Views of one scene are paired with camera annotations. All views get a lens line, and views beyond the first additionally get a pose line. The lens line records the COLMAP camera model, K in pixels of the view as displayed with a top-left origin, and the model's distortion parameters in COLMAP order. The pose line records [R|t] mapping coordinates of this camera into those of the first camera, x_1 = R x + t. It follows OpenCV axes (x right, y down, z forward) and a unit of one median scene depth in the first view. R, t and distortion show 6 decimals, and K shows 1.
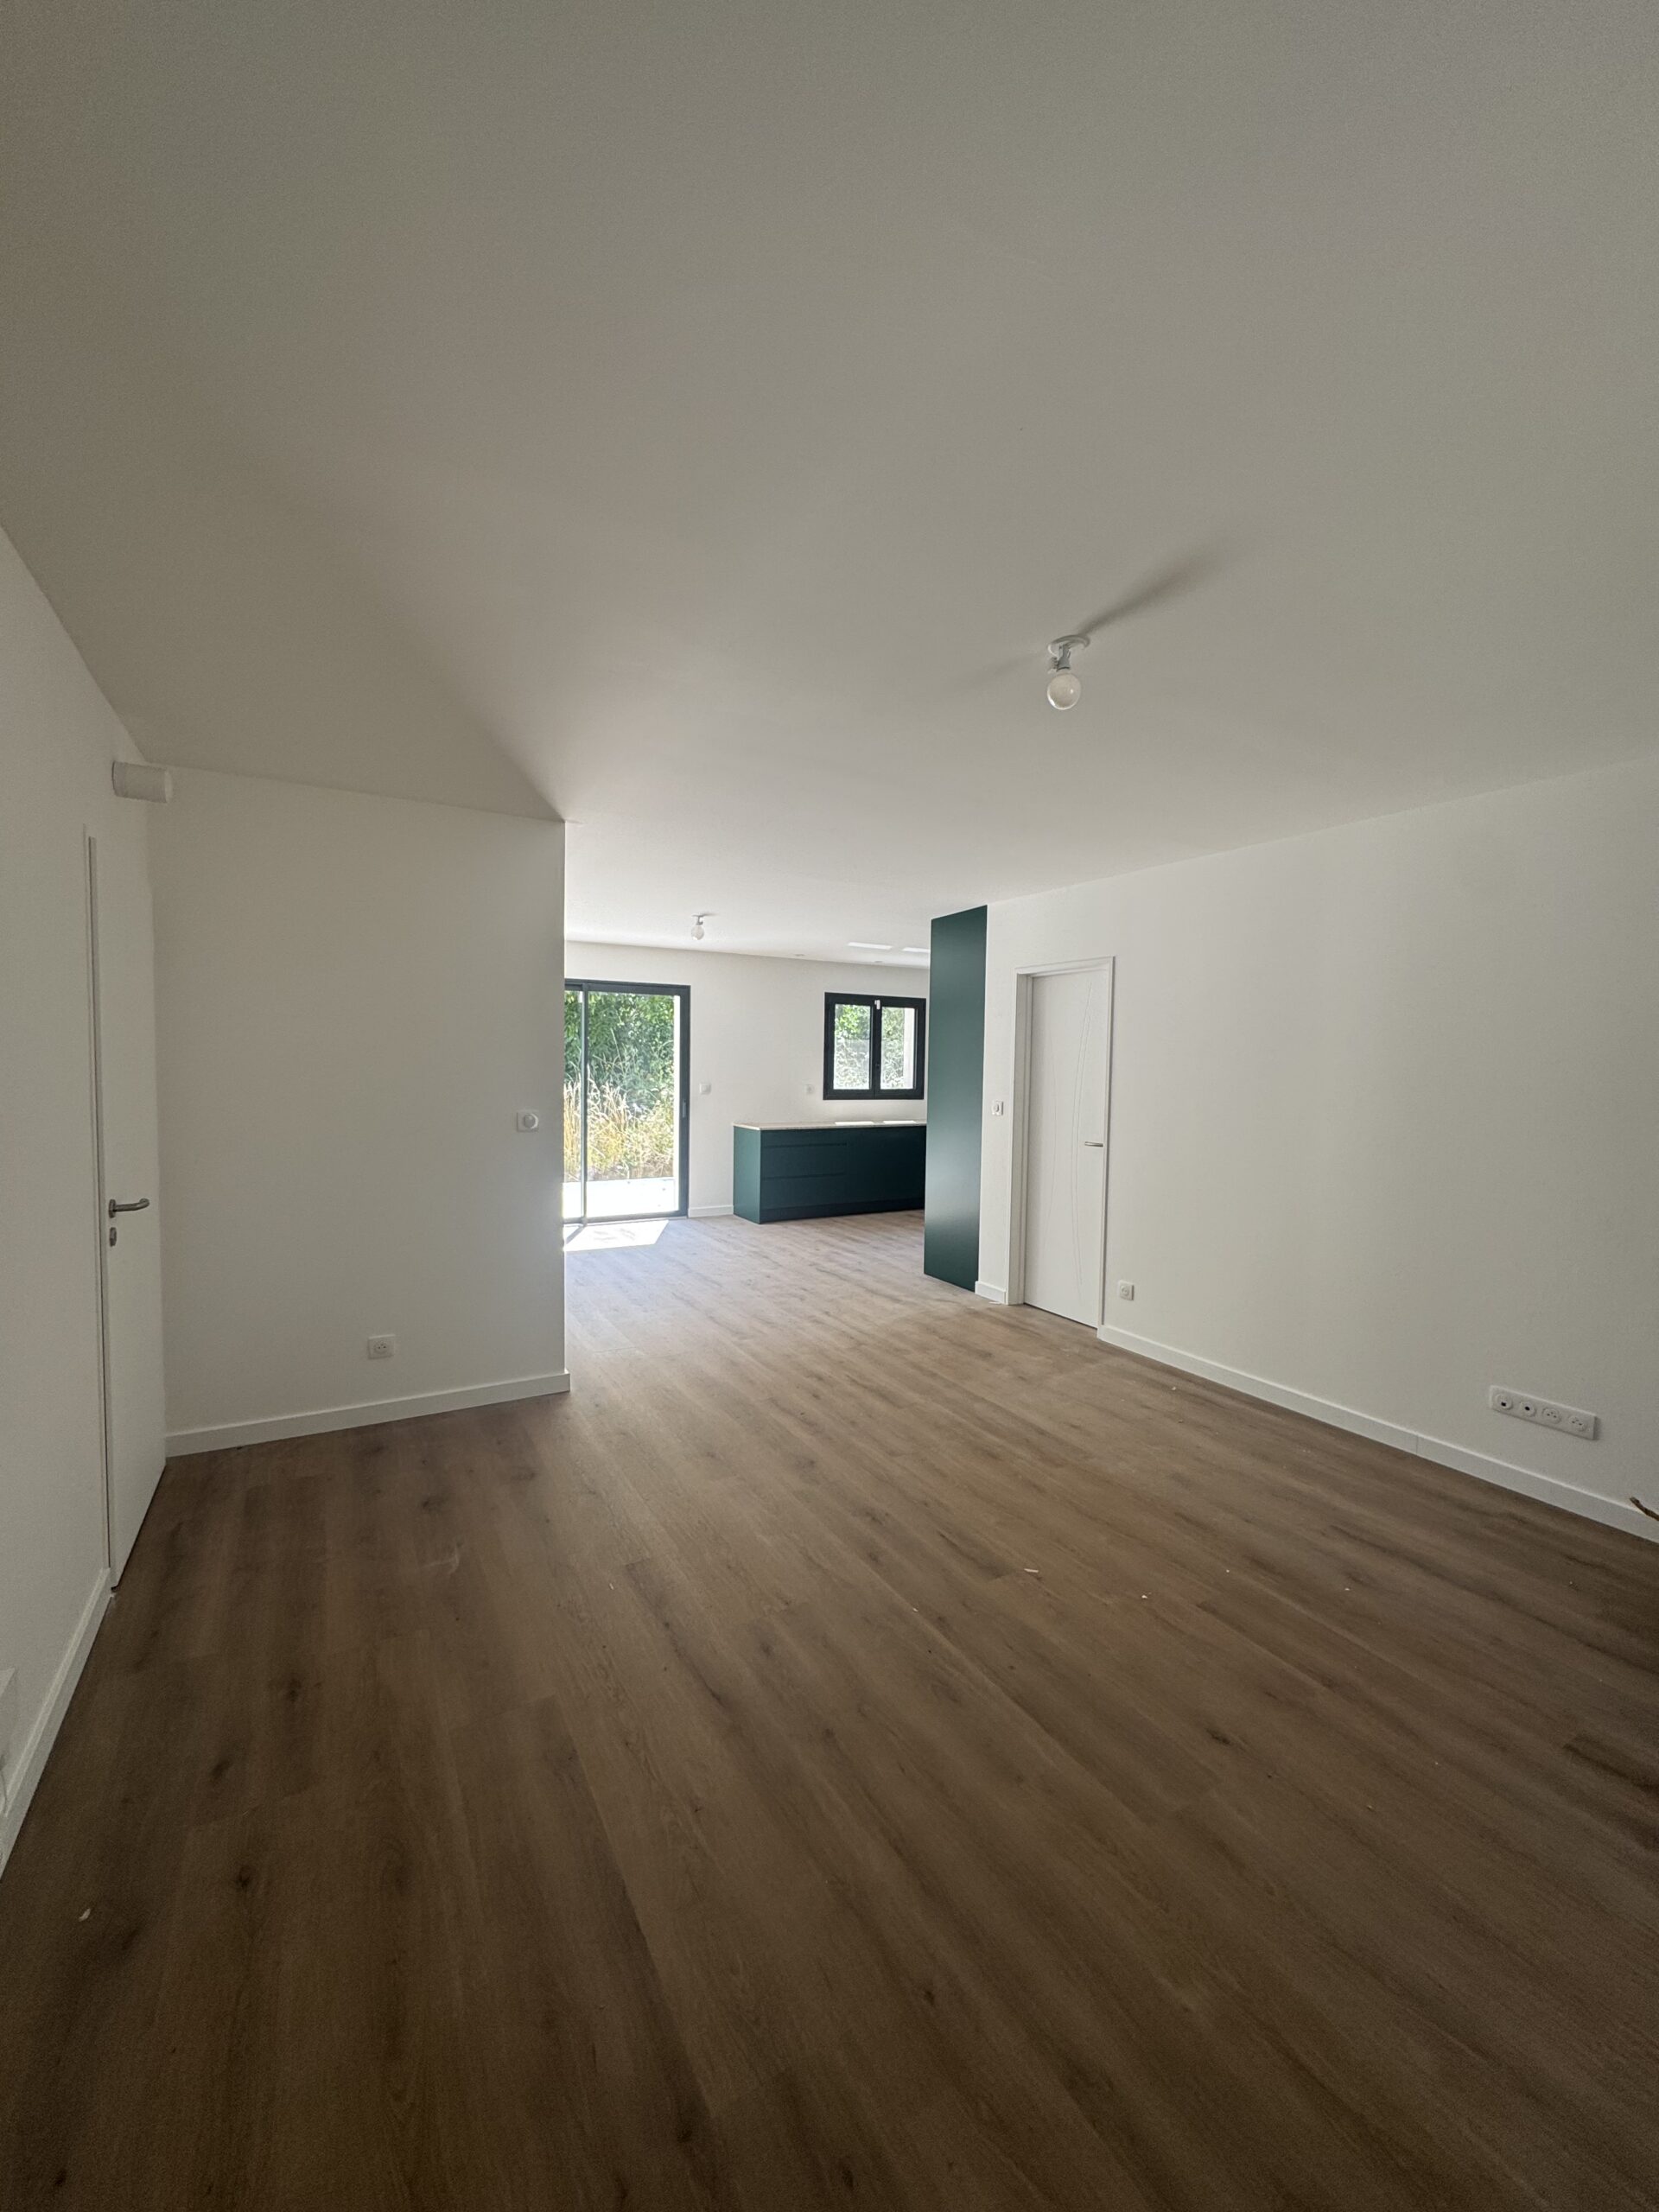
lens RADIAL K [[883.8, 0, 829.3], [0, 883.8, 1107.3], [0, 0, 1]] dist [0.000032, 0.000005]
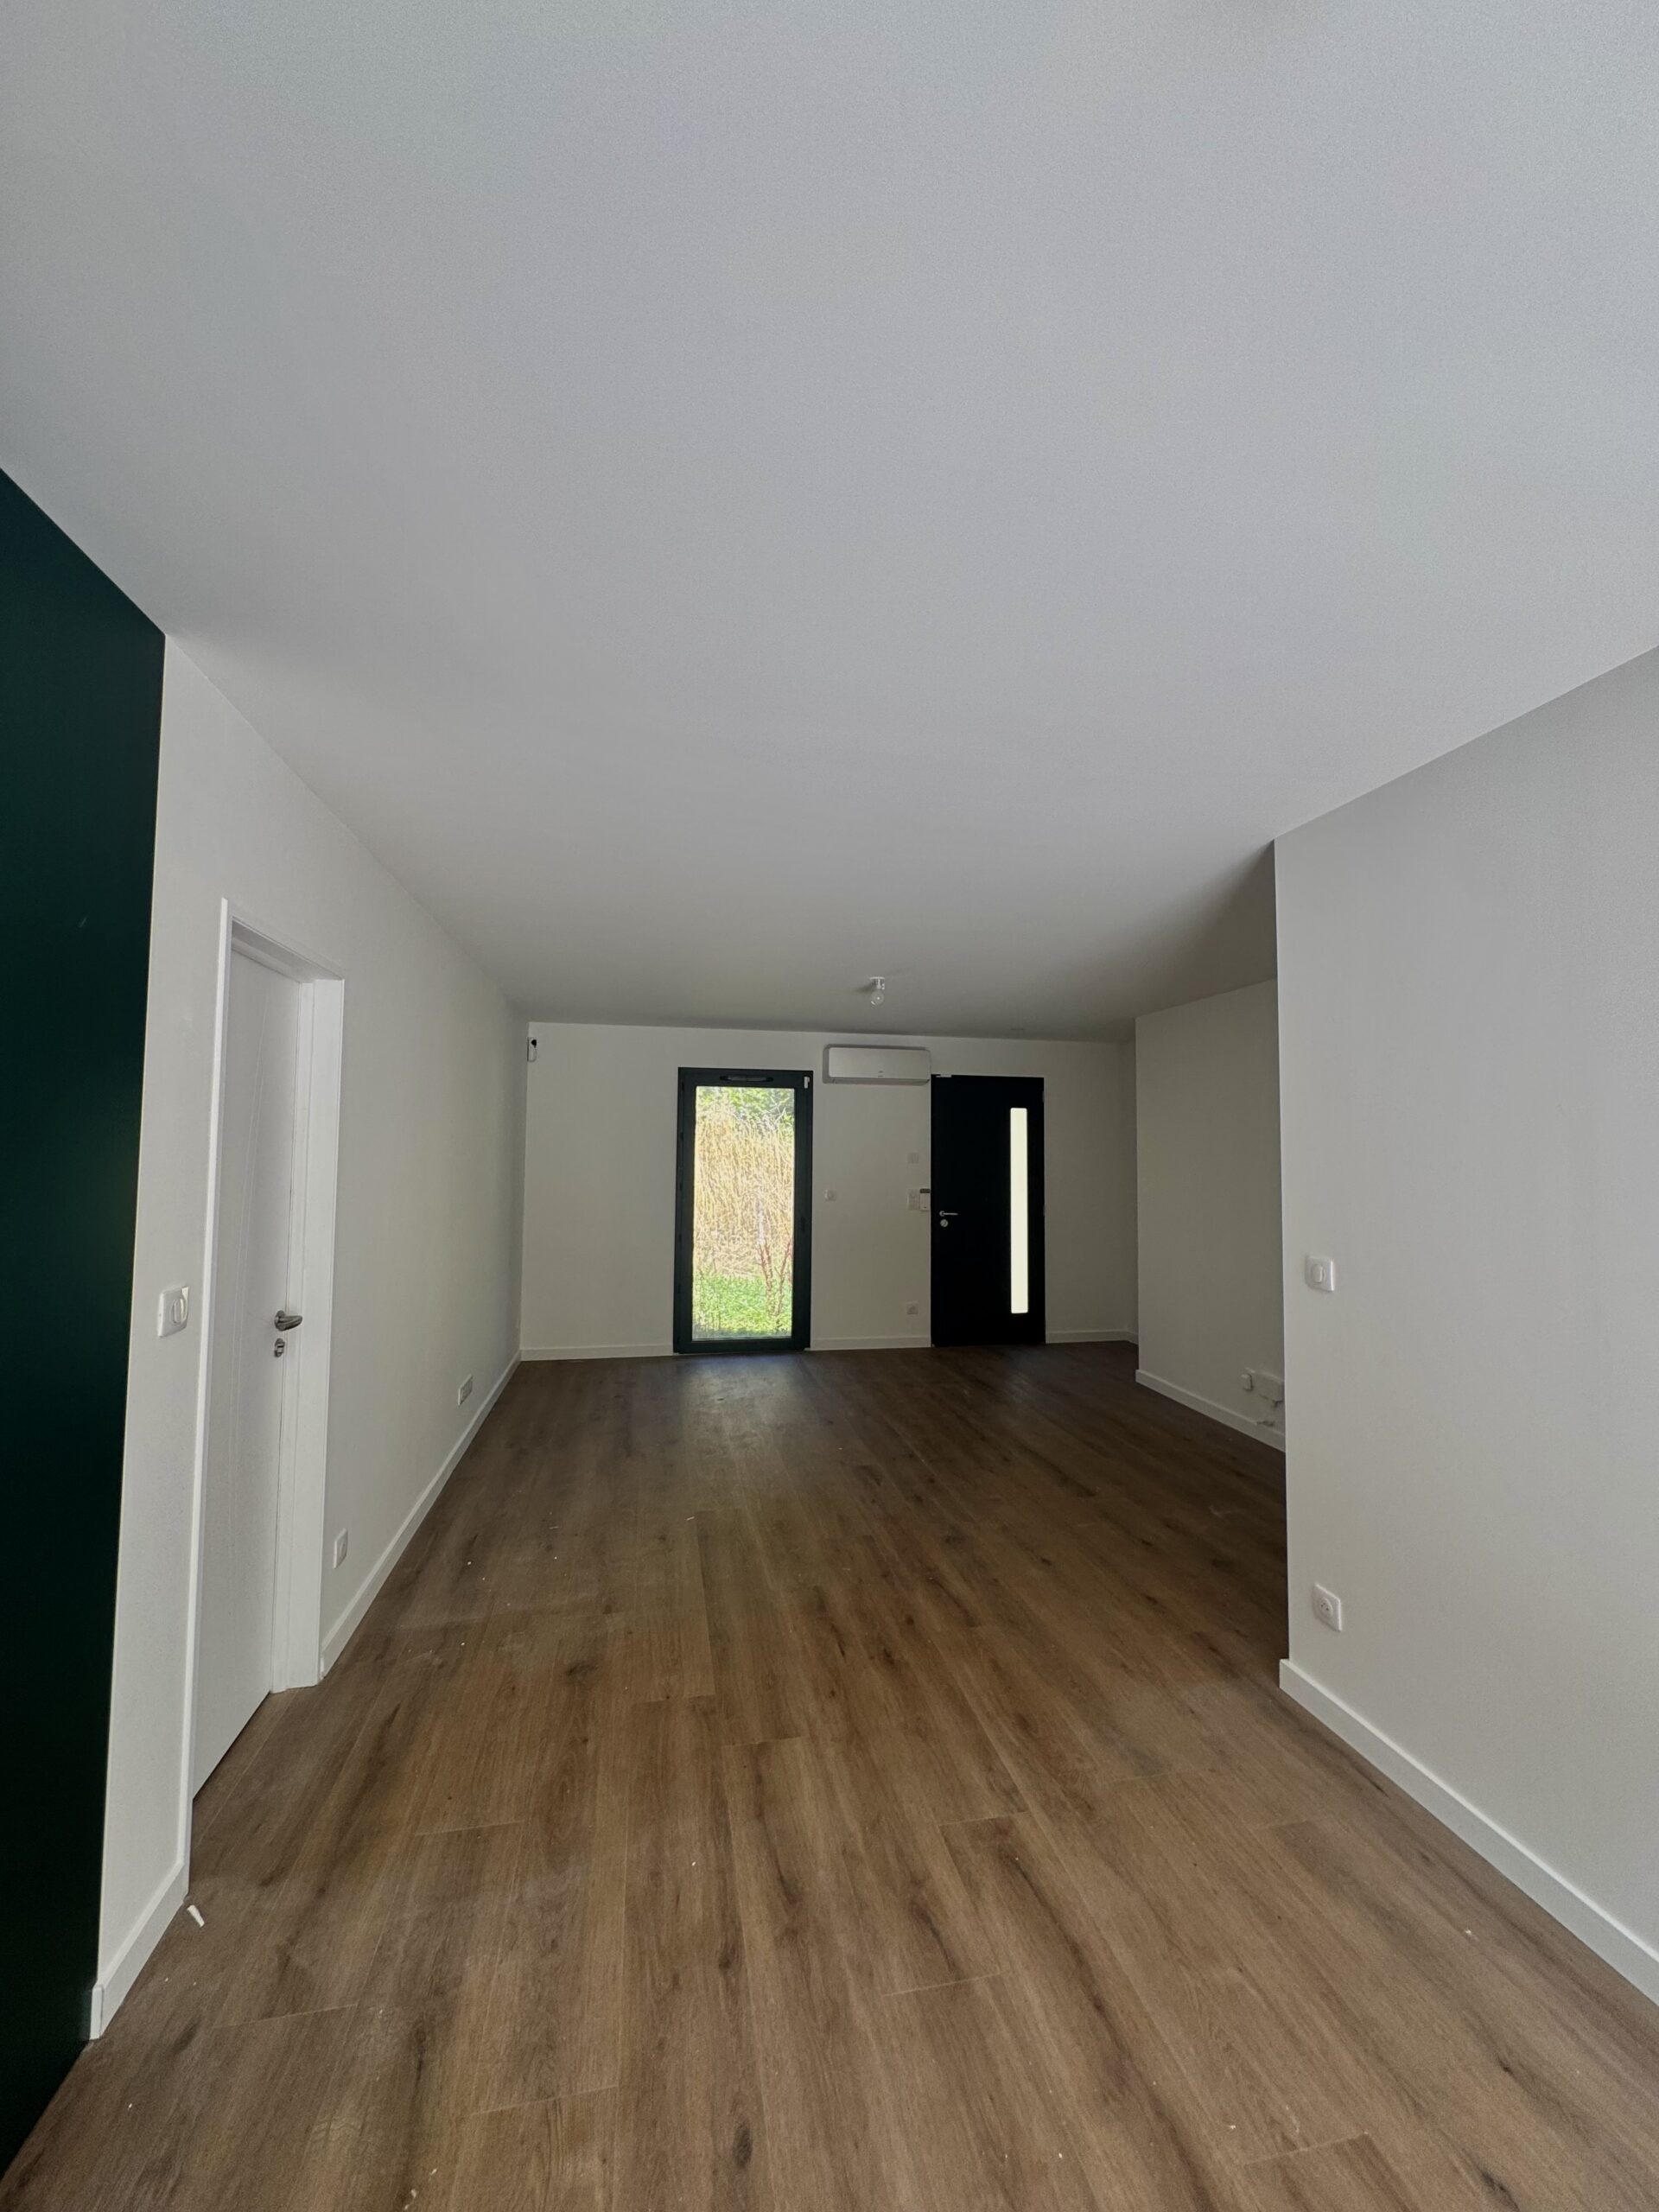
lens RADIAL K [[883.8, 0, 829.8], [0, 883.8, 1103.1], [0, 0, 1]] dist [0.000032, 0.000005]
pose [[-0.948372, -0.006672, 0.317090, -0.164006], [-0.008218, 0.999960, -0.003538, -0.092544], [-0.317054, -0.005961, -0.948389, 1.541684]]
